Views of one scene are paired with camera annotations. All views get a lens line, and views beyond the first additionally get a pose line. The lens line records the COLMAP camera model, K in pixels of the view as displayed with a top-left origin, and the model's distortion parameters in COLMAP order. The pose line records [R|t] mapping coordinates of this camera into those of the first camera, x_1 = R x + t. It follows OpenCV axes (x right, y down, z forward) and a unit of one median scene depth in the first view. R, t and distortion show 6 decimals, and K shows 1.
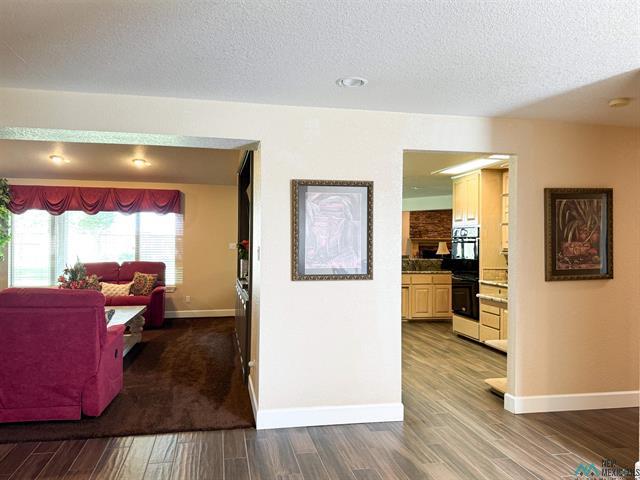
lens RADIAL K [[504.7, 0, 320.2], [0, 504.7, 239.3], [0, 0, 1]] dist [0.003612, -0.000836]
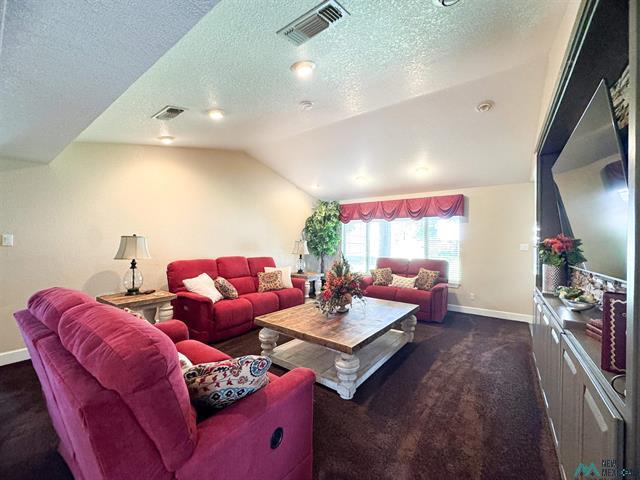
lens RADIAL K [[257.1, 0, 322.5], [0, 257.1, 241.0], [0, 0, 1]] dist [-0.000922, 0.000283]
pose [[0.683215, -0.002688, -0.730212, -0.087642], [-0.004603, 0.999958, -0.007988, 0.008716], [0.730203, 0.008818, 0.683173, 0.428793]]
